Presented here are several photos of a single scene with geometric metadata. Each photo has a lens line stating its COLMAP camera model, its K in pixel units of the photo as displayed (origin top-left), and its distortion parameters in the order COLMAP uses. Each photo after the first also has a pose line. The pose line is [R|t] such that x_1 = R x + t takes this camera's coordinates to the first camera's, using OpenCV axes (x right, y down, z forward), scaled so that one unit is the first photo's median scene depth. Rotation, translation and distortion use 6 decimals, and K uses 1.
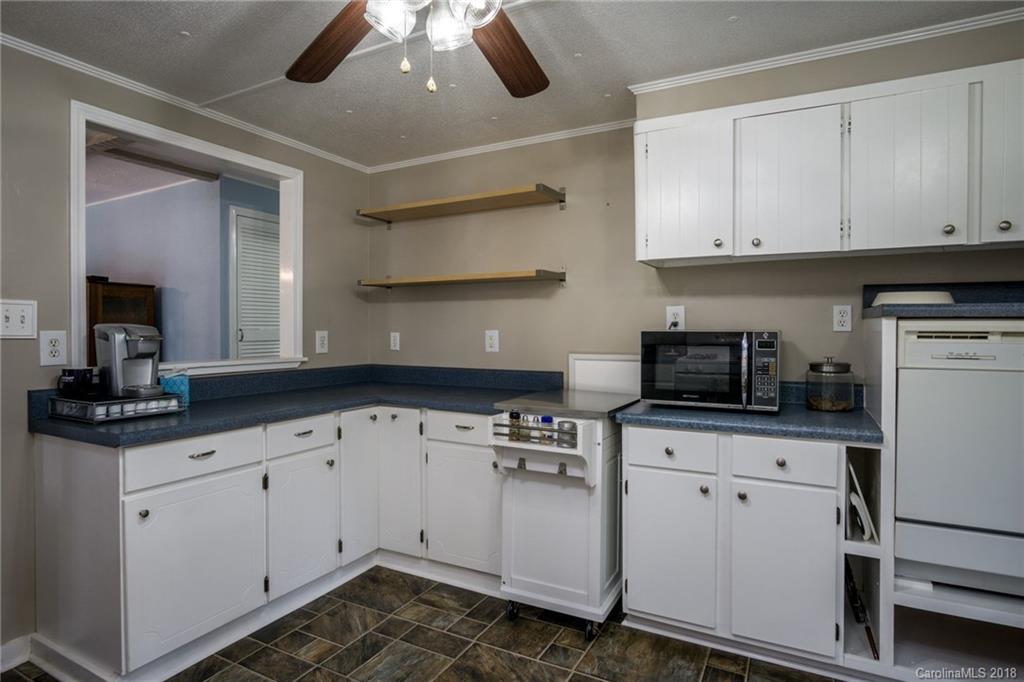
lens RADIAL K [[553.1, 0, 500.8], [0, 553.1, 335.3], [0, 0, 1]] dist [-0.021587, 0.001036]
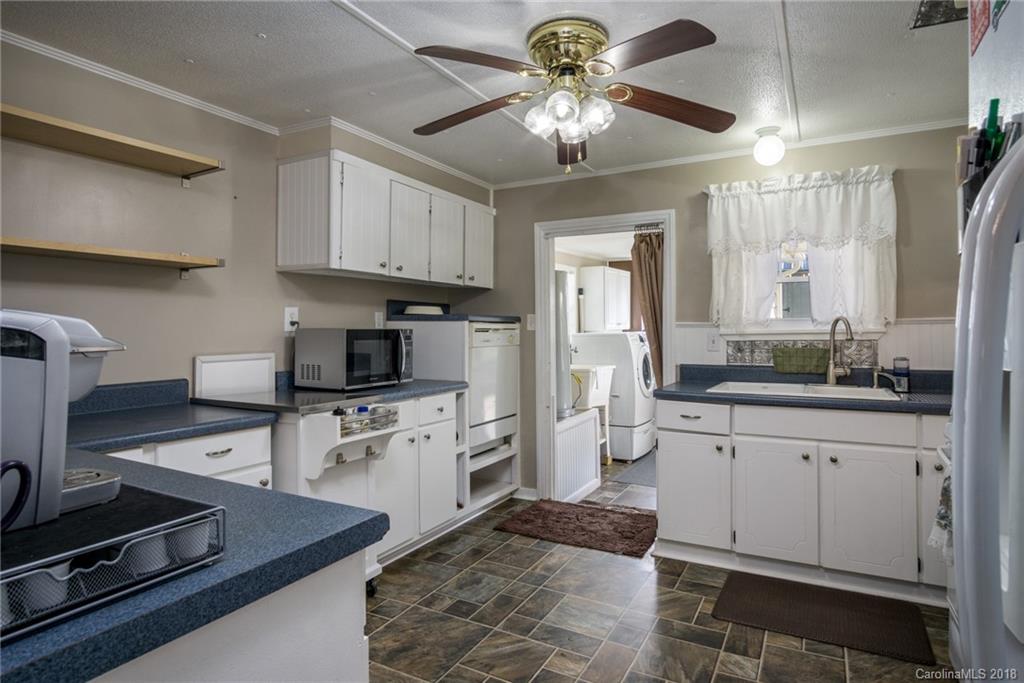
lens RADIAL K [[553.5, 0, 500.4], [0, 553.5, 325.9], [0, 0, 1]] dist [-0.023849, 0.000288]
pose [[0.022341, 0.009675, 0.999704, -1.007104], [0.017898, 0.999789, -0.010075, 0.004088], [-0.999590, 0.018118, 0.022163, 0.703489]]
